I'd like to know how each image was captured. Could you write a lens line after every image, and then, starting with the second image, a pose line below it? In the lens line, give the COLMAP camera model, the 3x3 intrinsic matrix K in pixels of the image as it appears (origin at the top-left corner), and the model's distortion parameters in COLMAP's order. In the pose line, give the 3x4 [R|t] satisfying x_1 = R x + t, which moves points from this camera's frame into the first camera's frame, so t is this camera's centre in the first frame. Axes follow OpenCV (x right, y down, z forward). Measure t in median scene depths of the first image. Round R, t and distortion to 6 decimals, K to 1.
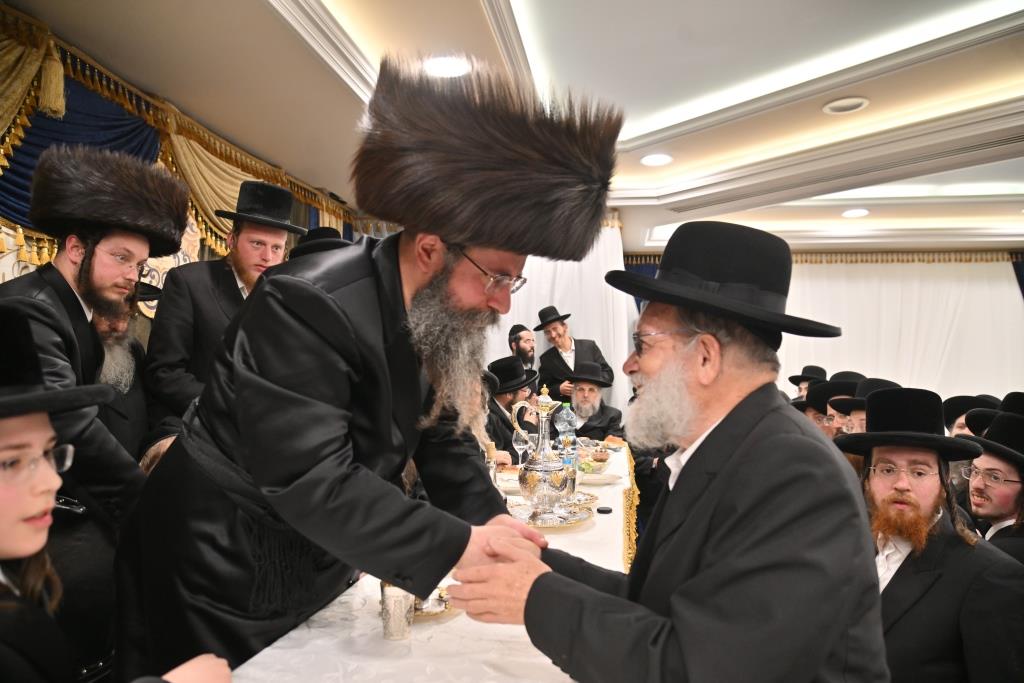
lens RADIAL K [[653.5, 0, 508.7], [0, 653.5, 345.1], [0, 0, 1]] dist [-0.006554, 0.003168]
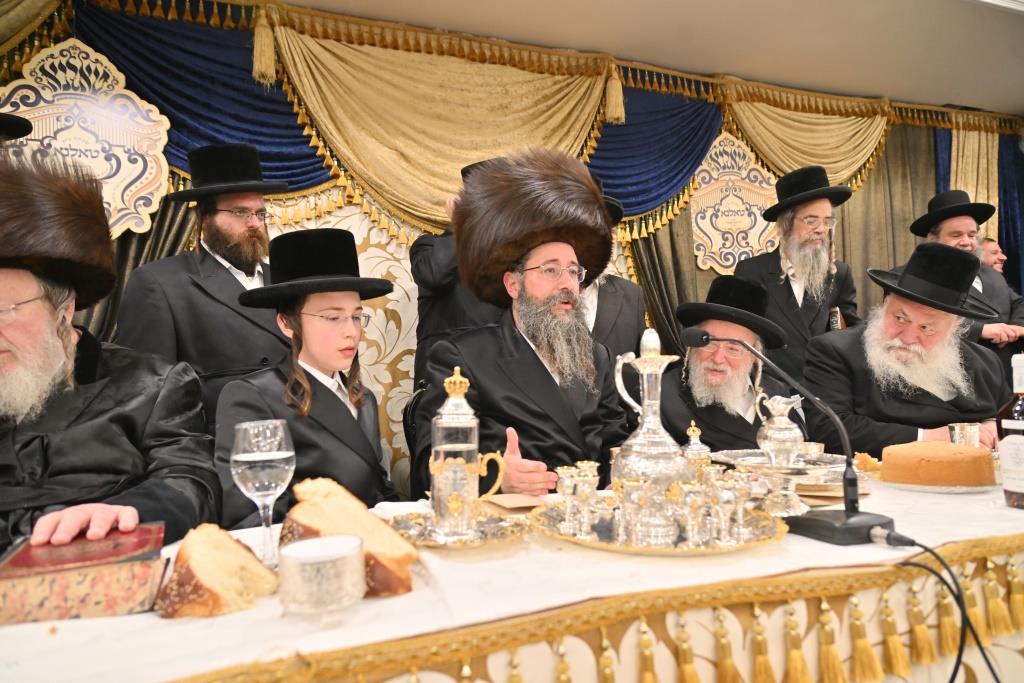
lens RADIAL K [[653.5, 0, 508.4], [0, 653.5, 346.3], [0, 0, 1]] dist [-0.006554, 0.003168]
pose [[0.488697, -0.053813, -0.870793, 0.227177], [0.066922, 0.997467, -0.024084, 0.080043], [0.869883, -0.046506, 0.491060, 0.138846]]
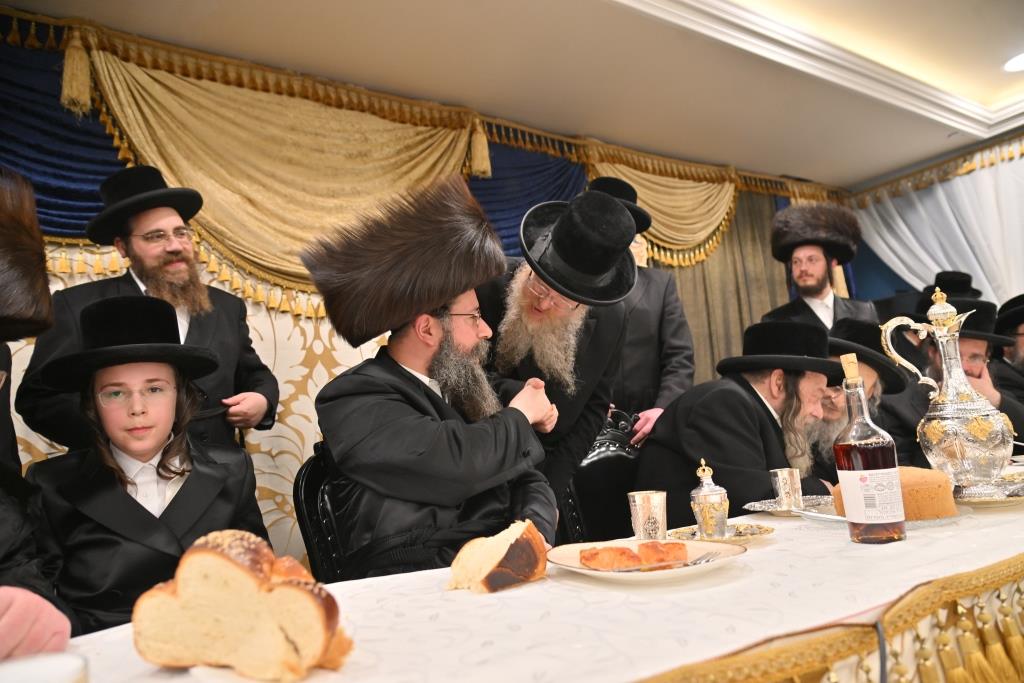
lens RADIAL K [[653.5, 0, 503.9], [0, 653.5, 351.6], [0, 0, 1]] dist [-0.006554, 0.003168]
pose [[0.637587, -0.164894, -0.752524, 0.159576], [0.113931, 0.986266, -0.119582, 0.101868], [0.761907, -0.009492, 0.647617, 0.184899]]
